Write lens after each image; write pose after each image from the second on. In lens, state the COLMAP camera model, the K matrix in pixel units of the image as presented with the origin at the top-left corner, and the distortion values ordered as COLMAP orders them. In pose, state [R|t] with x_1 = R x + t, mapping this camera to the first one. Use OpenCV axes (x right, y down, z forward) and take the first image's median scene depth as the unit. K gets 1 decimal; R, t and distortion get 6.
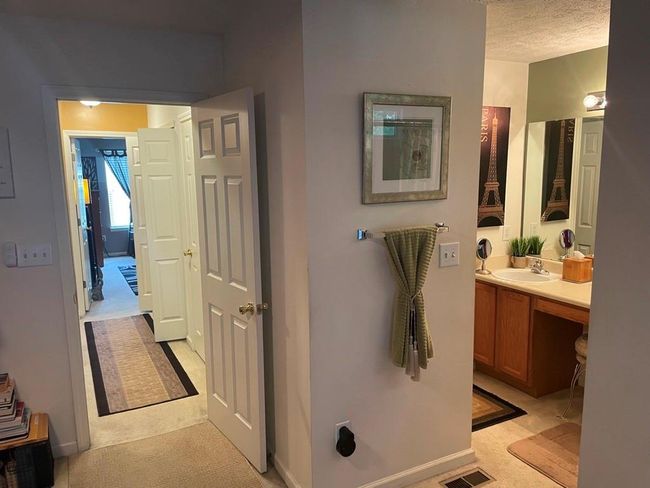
lens RADIAL K [[495.5, 0, 324.2], [0, 495.5, 248.1], [0, 0, 1]] dist [0.049393, -0.043334]
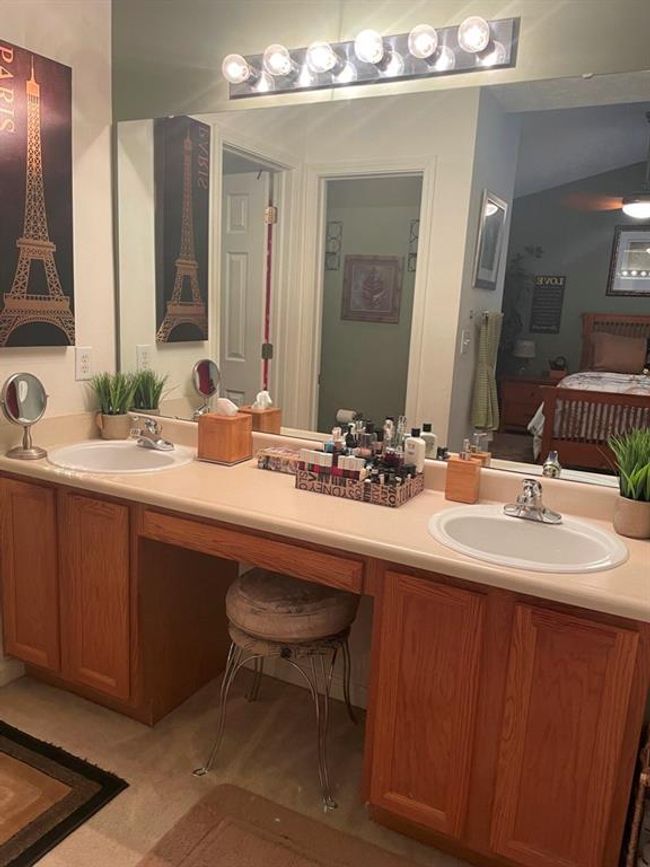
lens RADIAL K [[661.0, 0, 326.7], [0, 661.0, 434.9], [0, 0, 1]] dist [0.049393, -0.043334]
pose [[0.813646, -0.051828, 0.579045, 0.195068], [0.028739, 0.998386, 0.048978, 0.011614], [-0.580649, -0.023210, 0.813823, 0.383049]]
